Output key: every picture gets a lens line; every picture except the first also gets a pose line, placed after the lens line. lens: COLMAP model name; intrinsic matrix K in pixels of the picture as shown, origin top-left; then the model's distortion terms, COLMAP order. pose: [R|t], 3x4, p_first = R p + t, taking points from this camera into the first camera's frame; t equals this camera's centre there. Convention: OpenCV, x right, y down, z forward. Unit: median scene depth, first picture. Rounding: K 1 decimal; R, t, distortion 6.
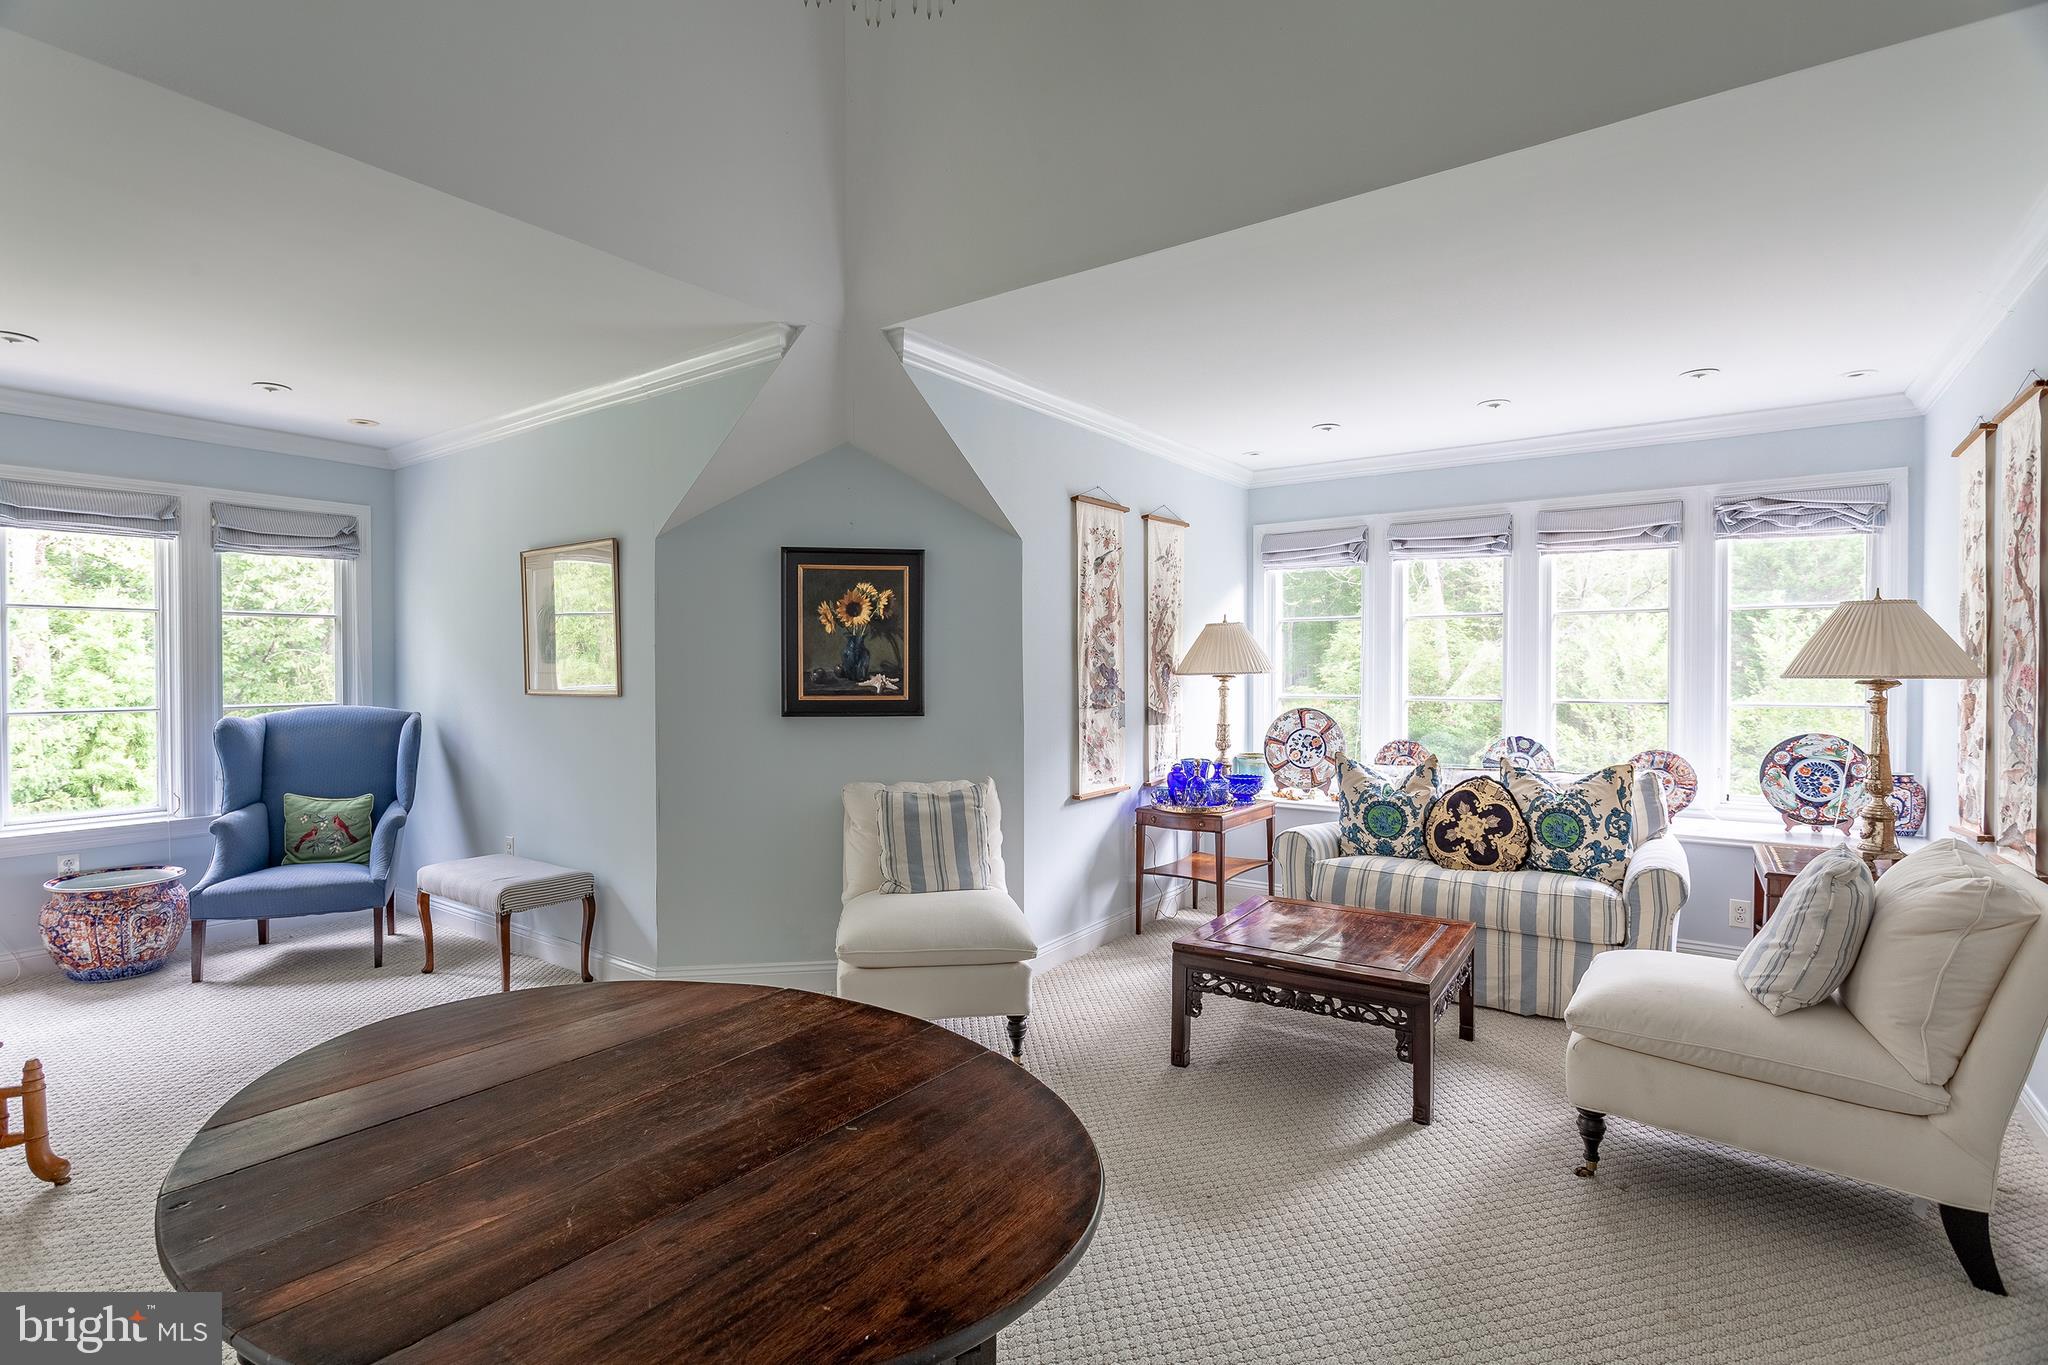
lens RADIAL K [[988.7, 0, 975.5], [0, 988.7, 680.6], [0, 0, 1]] dist [-0.003054, -0.000200]
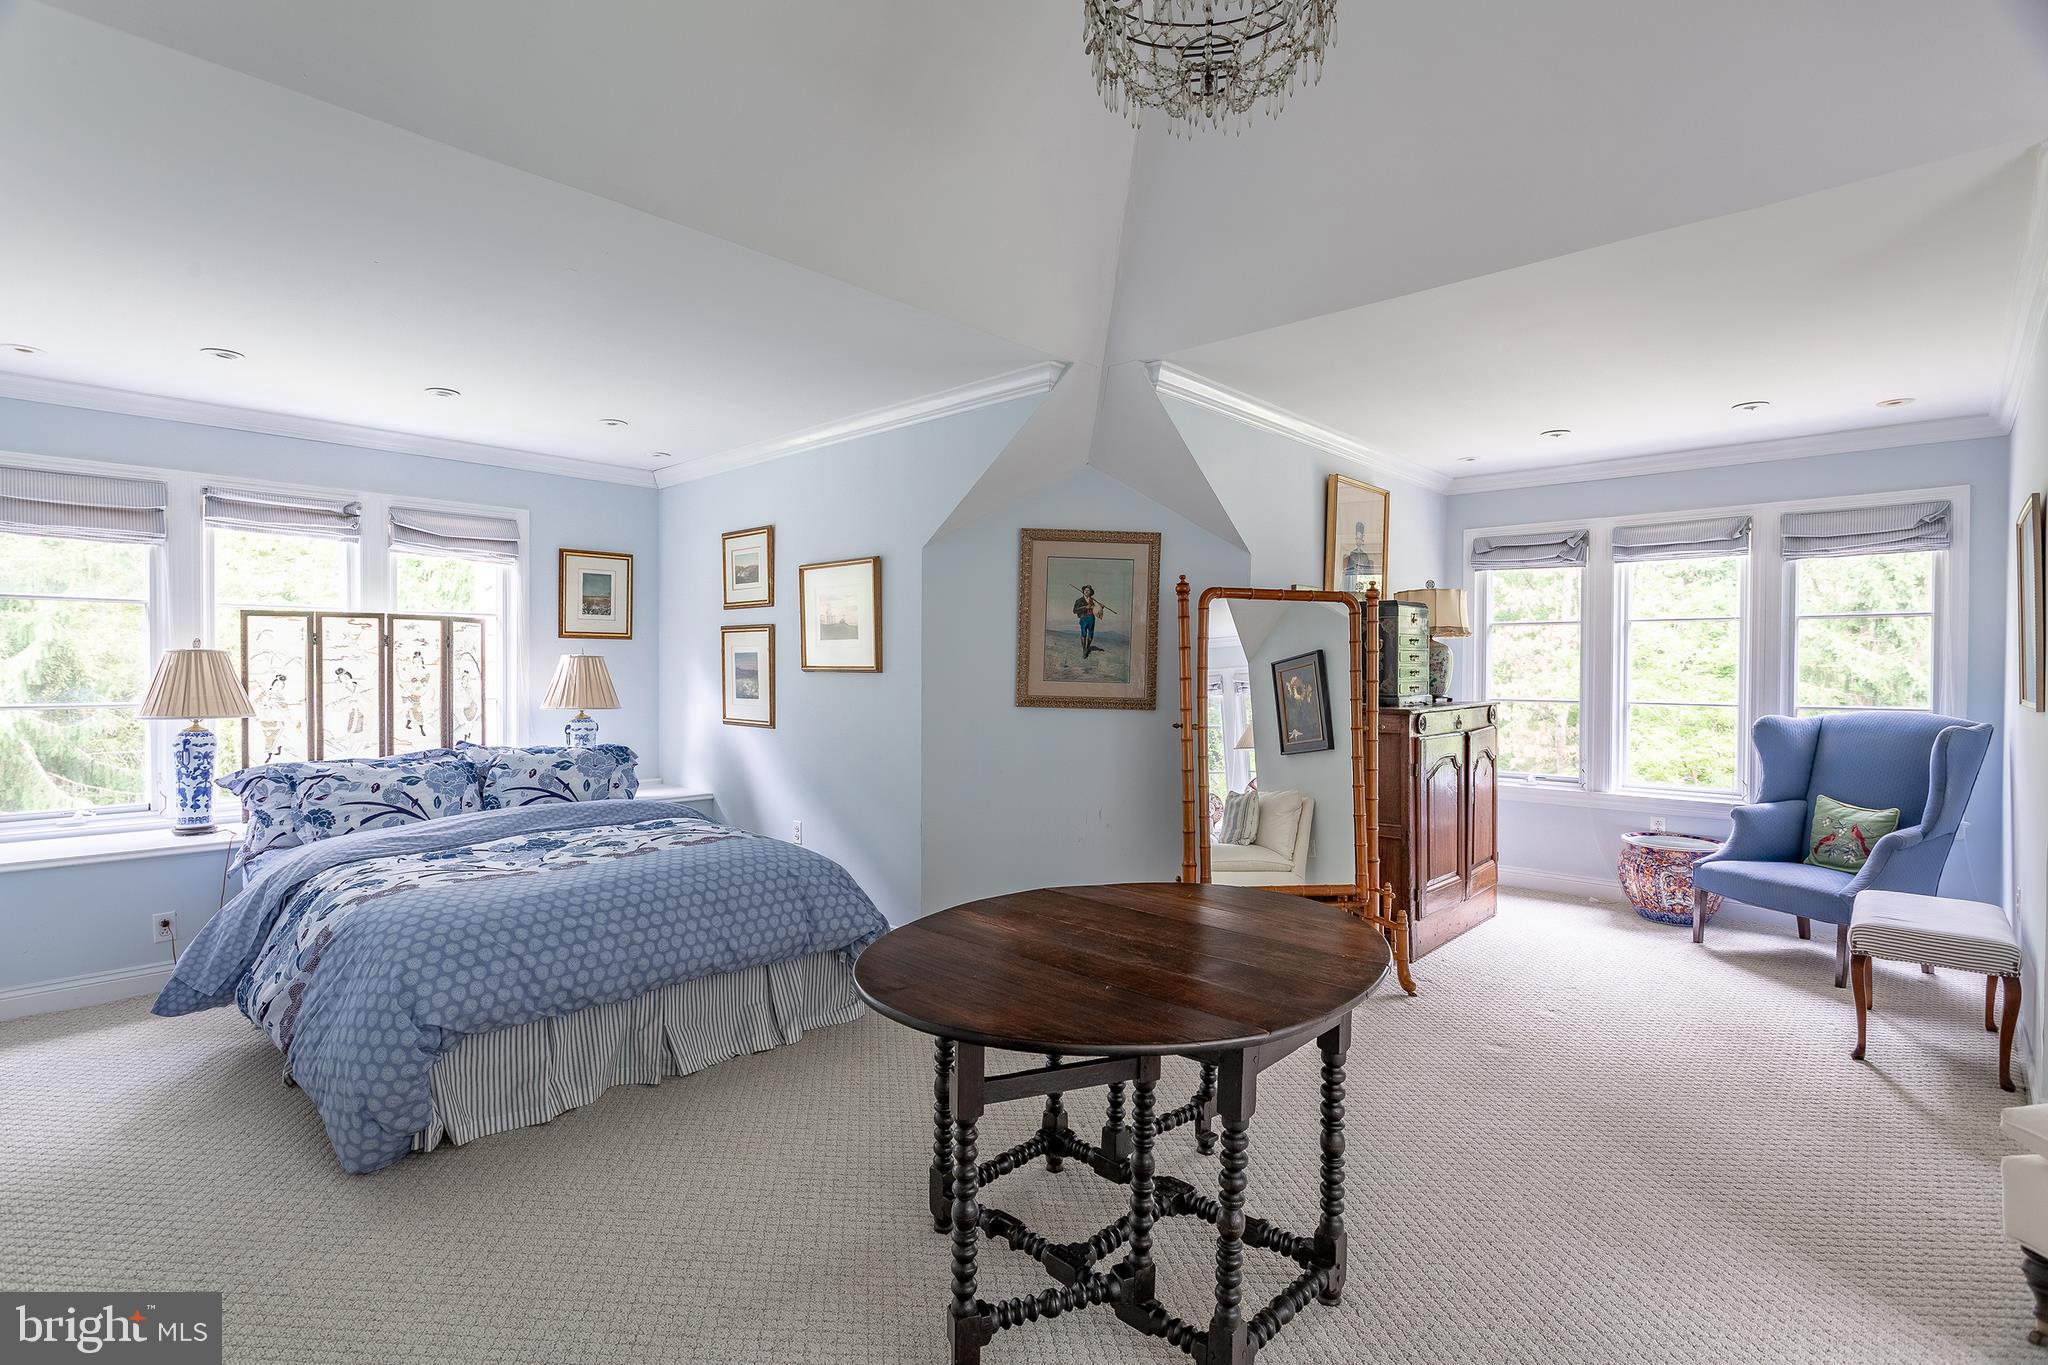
lens RADIAL K [[988.7, 0, 1019.9], [0, 988.7, 674.8], [0, 0, 1]] dist [-0.003054, -0.000200]
pose [[-0.108510, 0.010627, -0.994039, 0.399643], [-0.018704, 0.999744, 0.012730, -0.005057], [0.993919, 0.019974, -0.108284, 0.310712]]
